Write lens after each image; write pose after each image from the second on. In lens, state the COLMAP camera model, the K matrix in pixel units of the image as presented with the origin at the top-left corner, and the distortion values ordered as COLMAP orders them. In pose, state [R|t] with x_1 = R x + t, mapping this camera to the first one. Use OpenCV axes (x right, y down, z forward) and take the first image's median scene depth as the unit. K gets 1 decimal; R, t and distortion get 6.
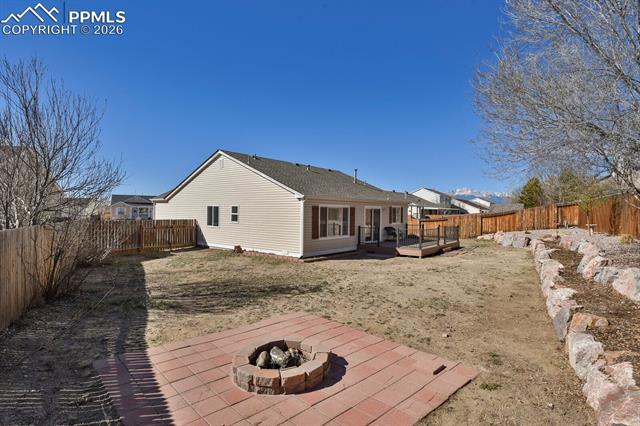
lens RADIAL K [[318.0, 0, 328.2], [0, 318.0, 213.5], [0, 0, 1]] dist [-0.019480, -0.001393]
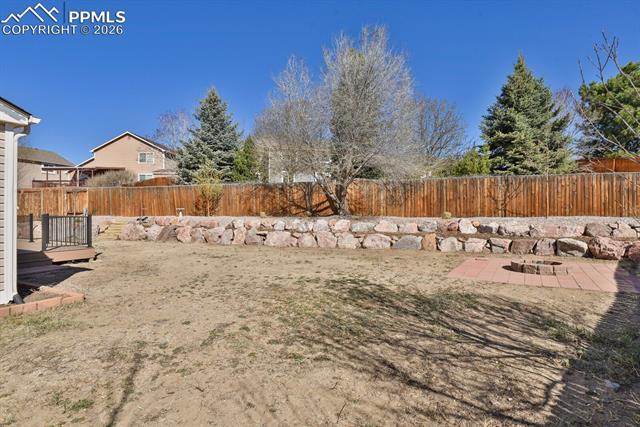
lens RADIAL K [[318.0, 0, 328.2], [0, 318.0, 214.0], [0, 0, 1]] dist [-0.019480, -0.001393]
pose [[-0.224083, -0.011608, 0.974501, -0.388267], [-0.003508, 0.999932, 0.011104, 0.034185], [-0.974564, -0.000930, -0.224108, 0.611098]]
